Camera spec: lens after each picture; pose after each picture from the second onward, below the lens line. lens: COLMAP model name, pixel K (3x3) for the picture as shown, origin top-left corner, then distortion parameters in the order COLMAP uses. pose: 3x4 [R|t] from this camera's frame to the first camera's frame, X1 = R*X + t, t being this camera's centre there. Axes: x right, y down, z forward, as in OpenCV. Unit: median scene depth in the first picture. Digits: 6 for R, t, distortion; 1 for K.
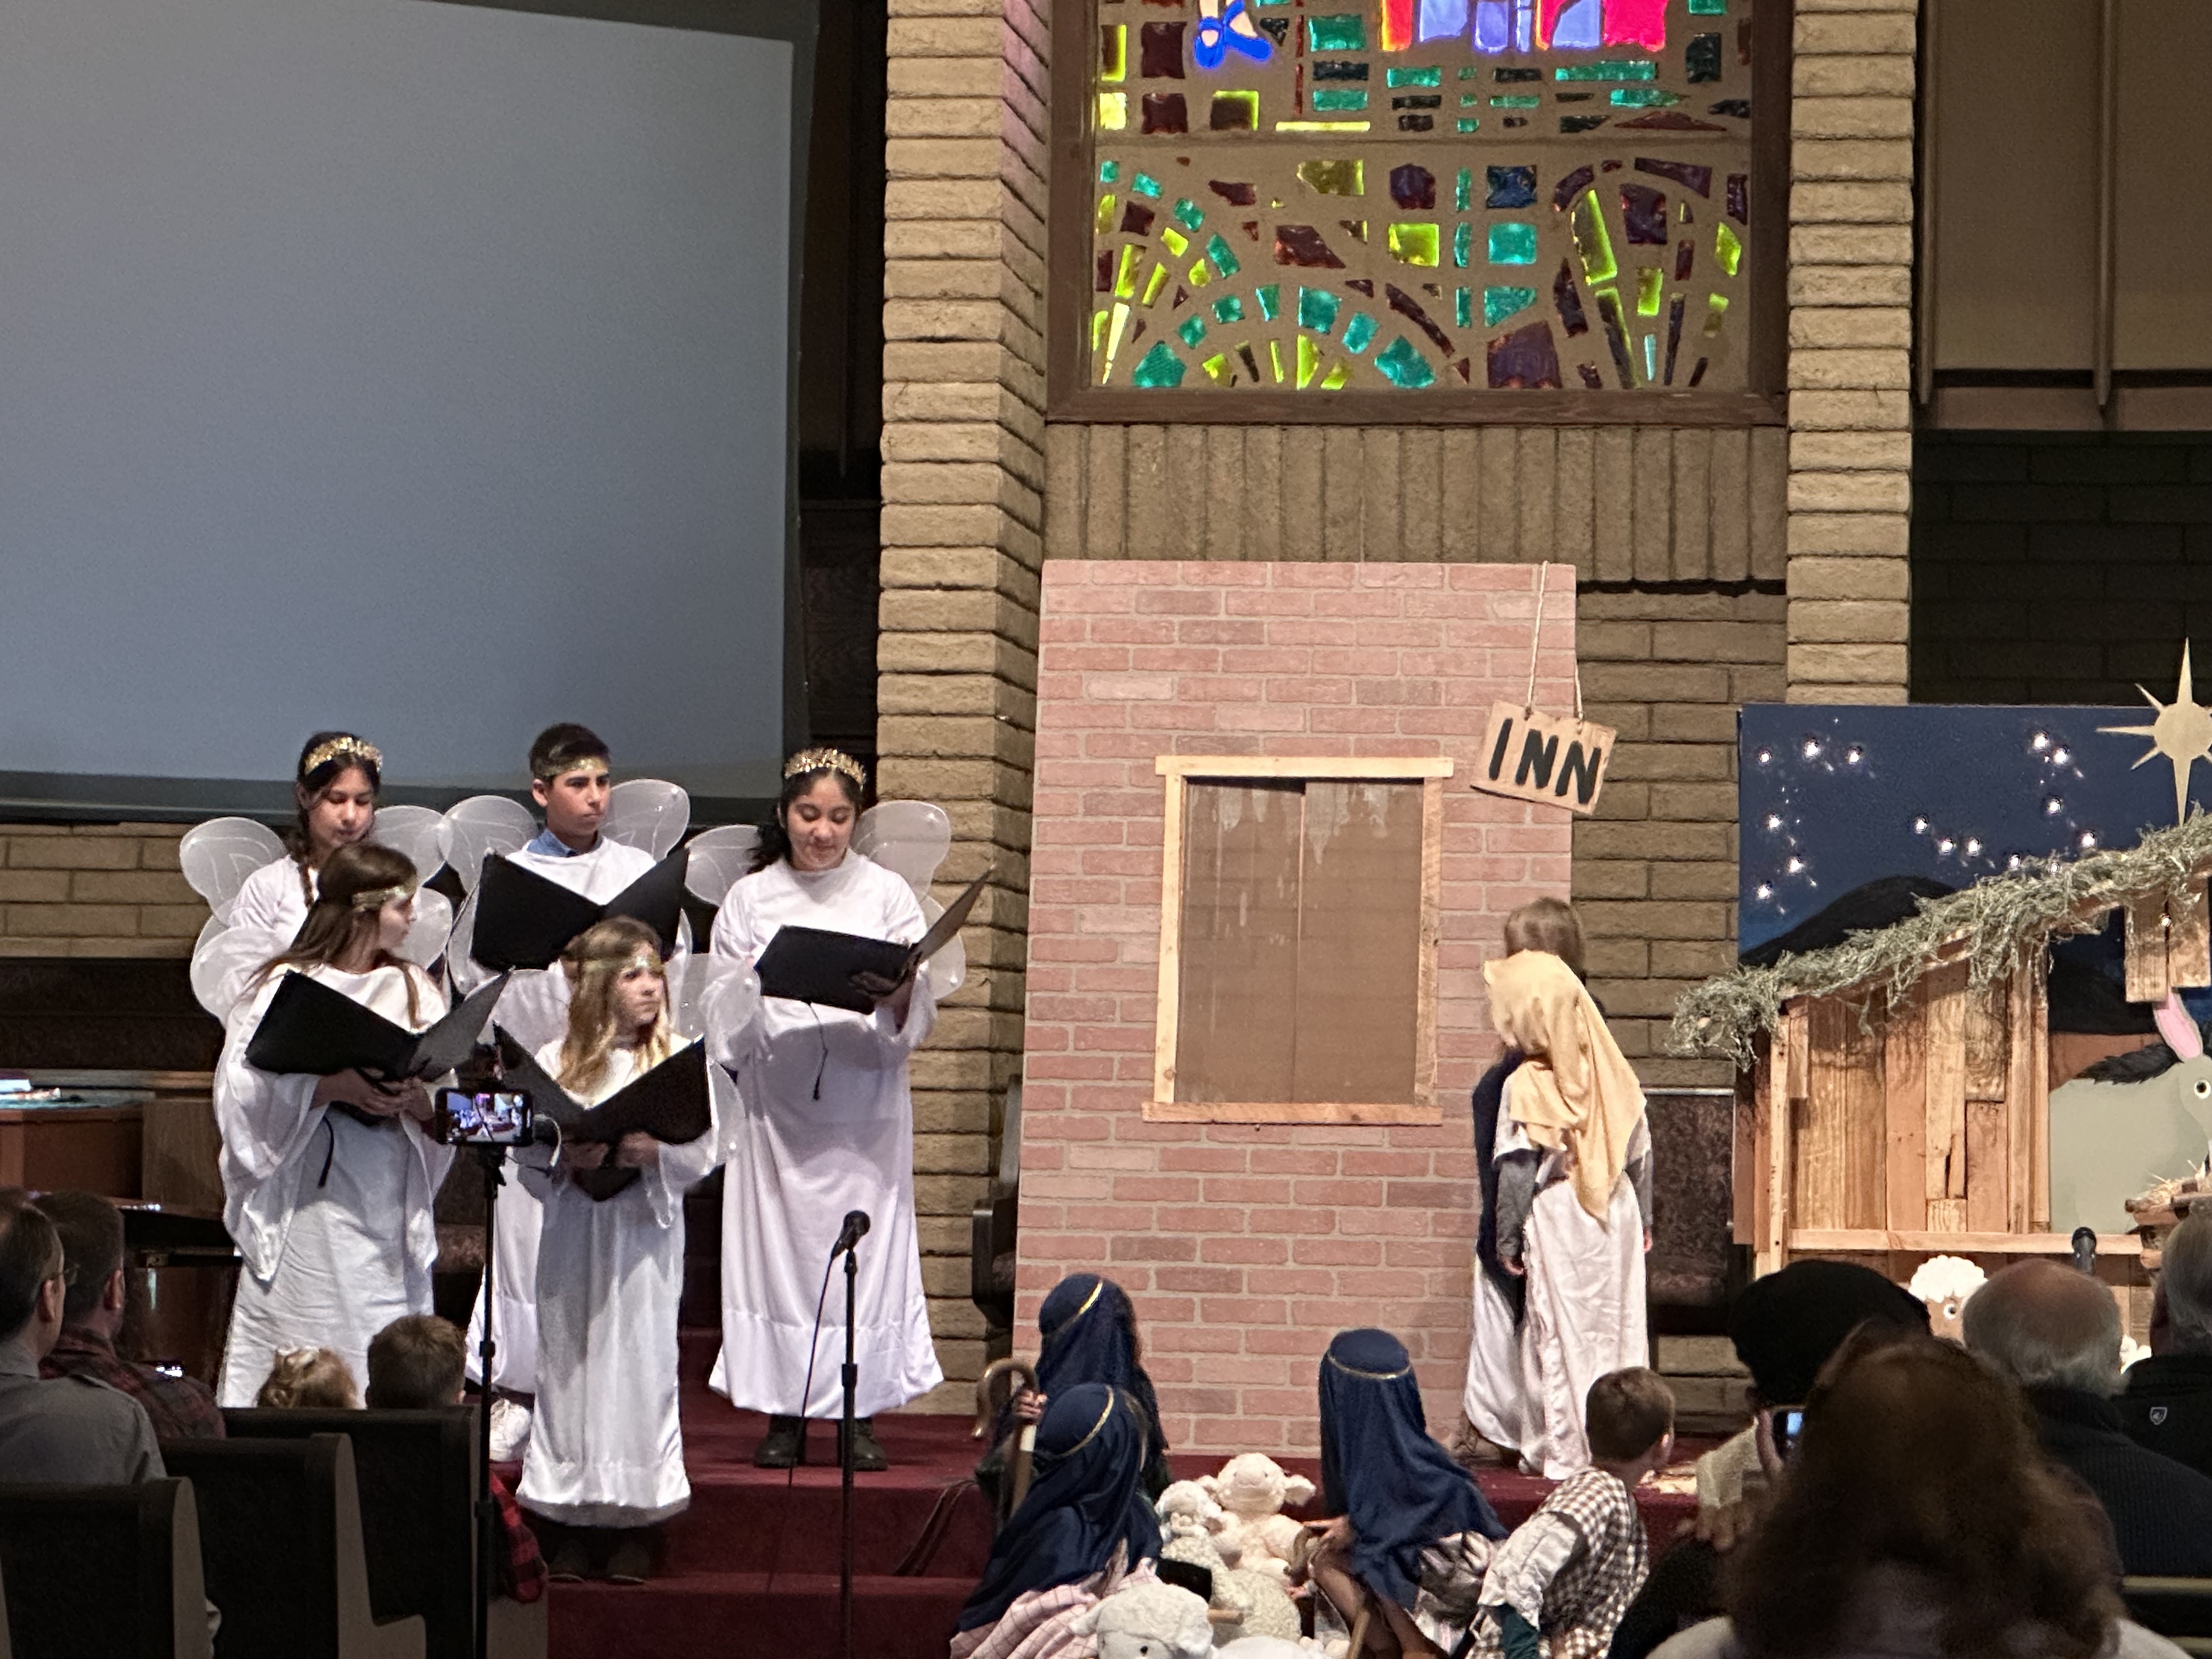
lens RADIAL K [[6832.1, 0, 1160.1], [0, 6832.1, 758.1], [0, 0, 1]] dist [0.114434, 0.000000]
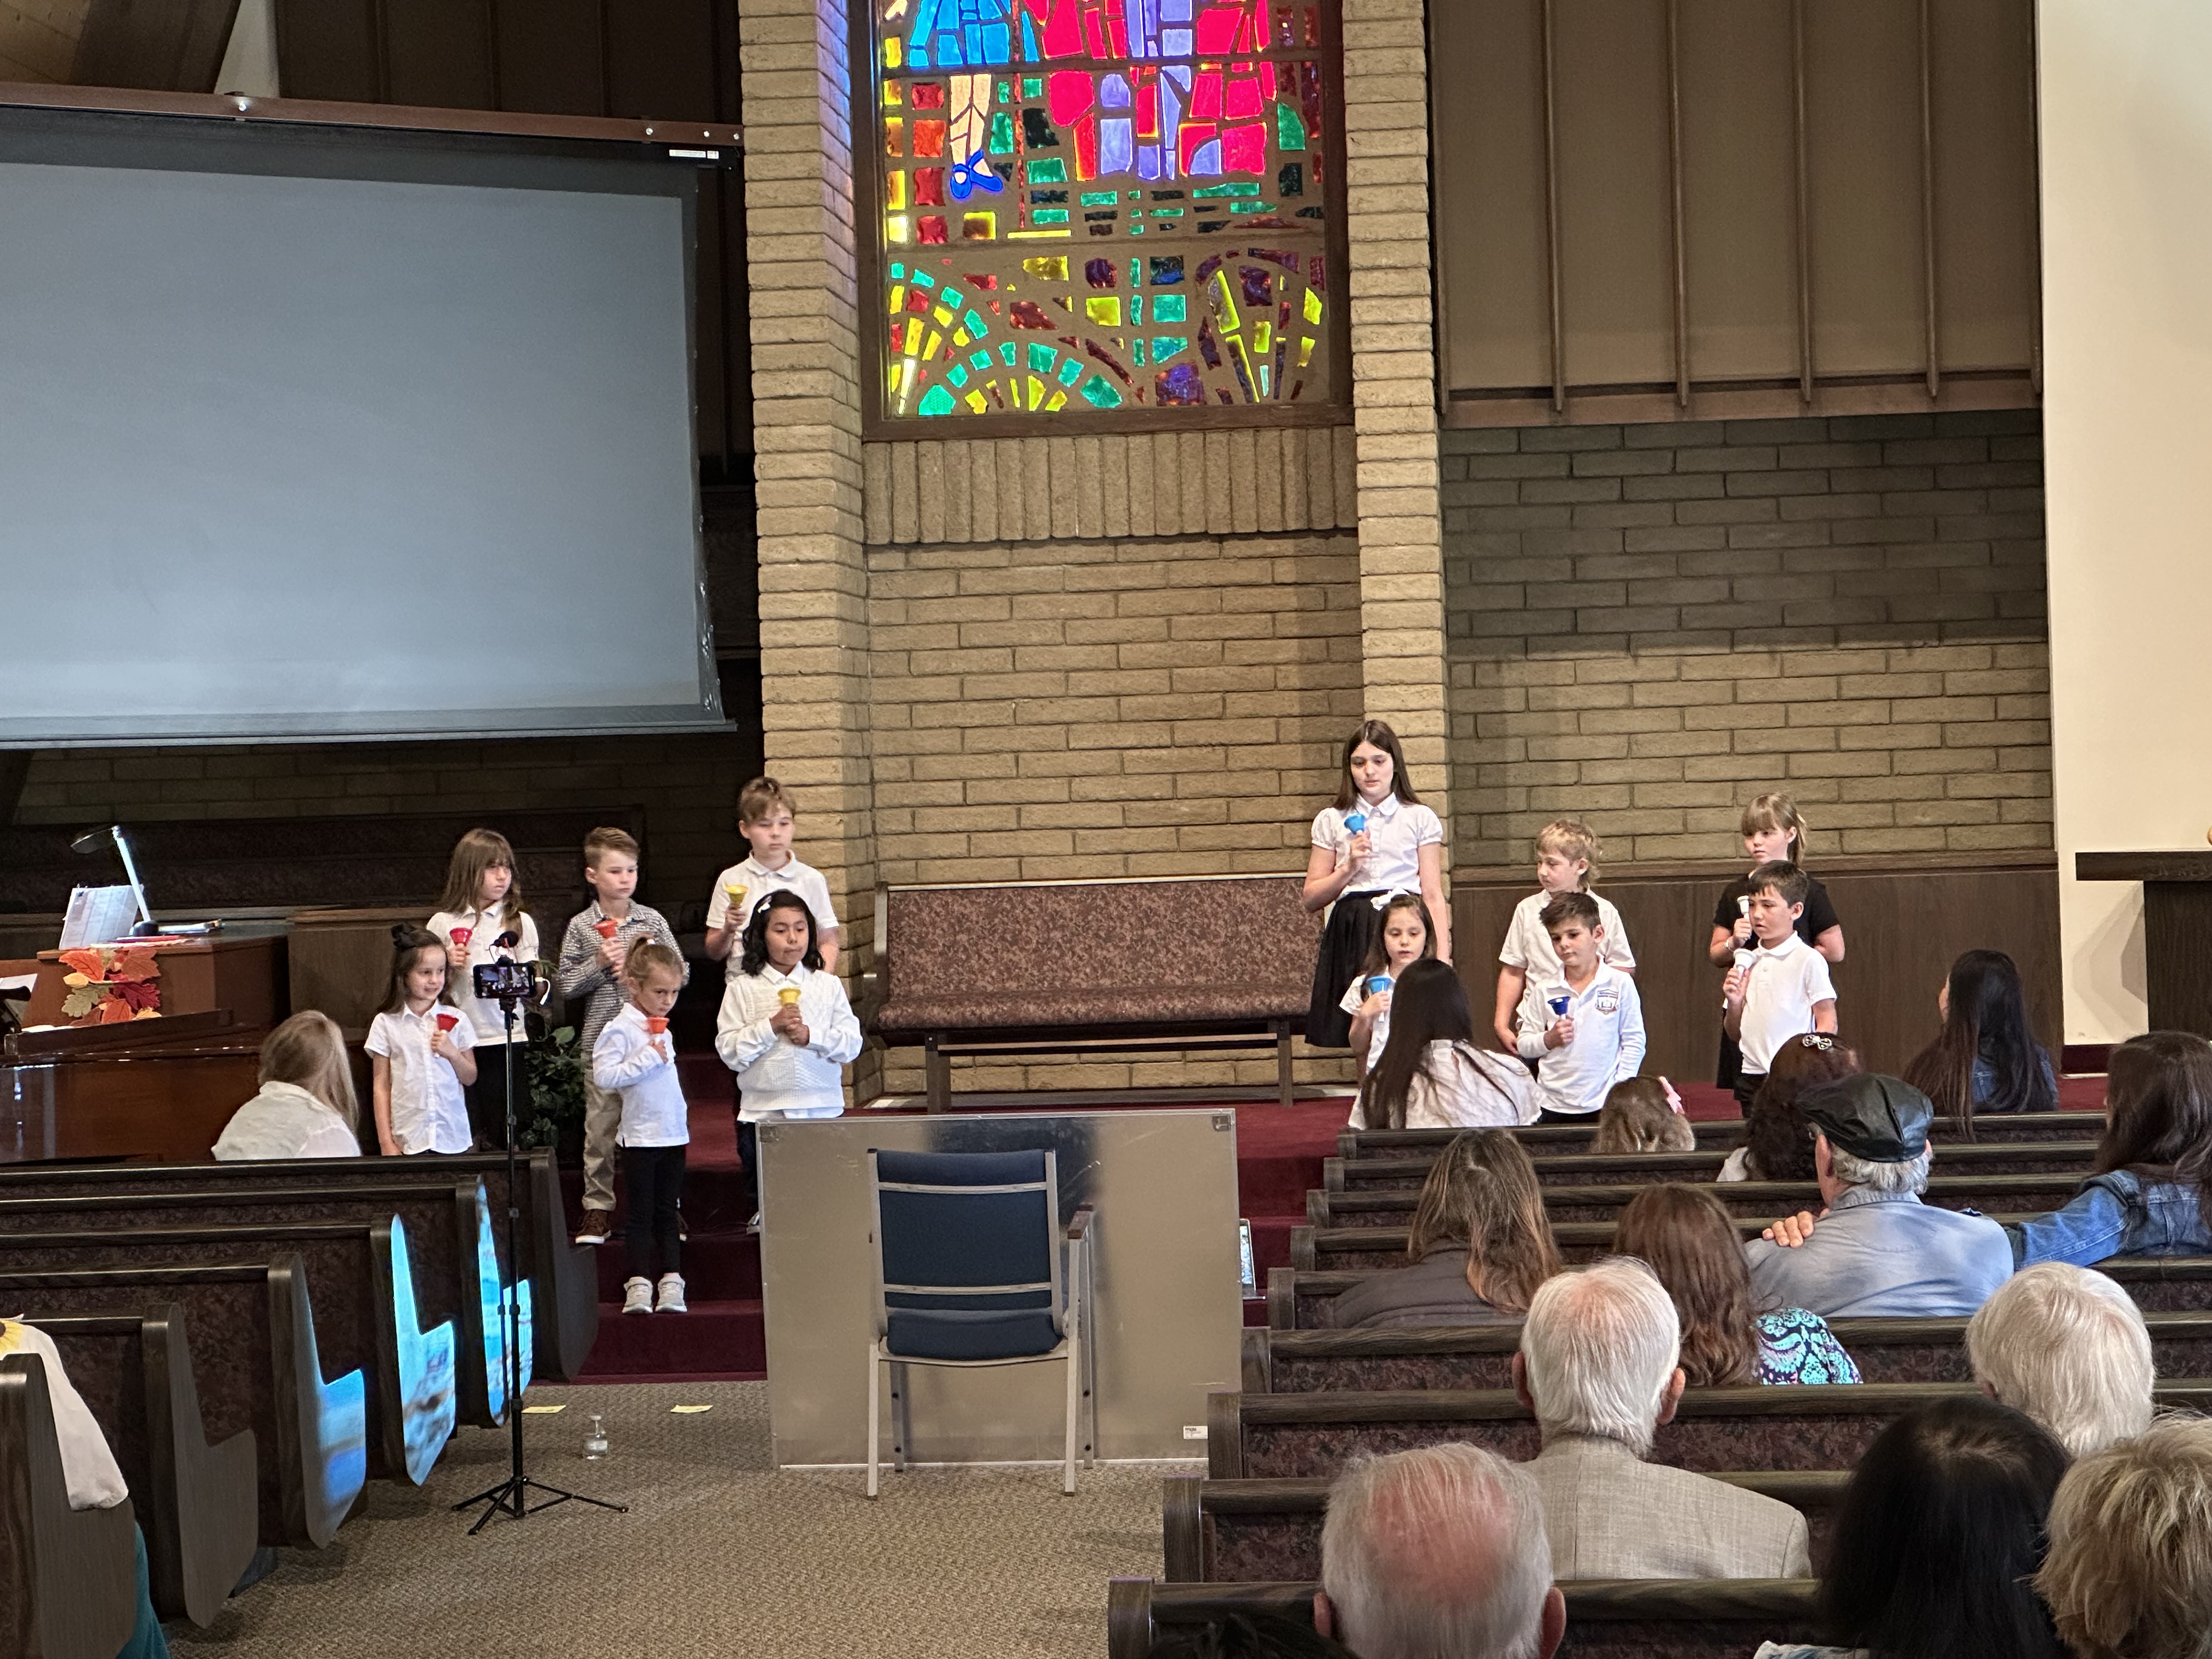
lens RADIAL K [[5236.3, 0, 1150.9], [0, 5236.3, 762.1], [0, 0, 1]] dist [0.084889, 0.000000]
pose [[0.998230, -0.044928, 0.038963, -0.001571], [0.043148, 0.998037, 0.045383, -0.029834], [-0.040925, -0.043621, 0.998210, -0.155151]]
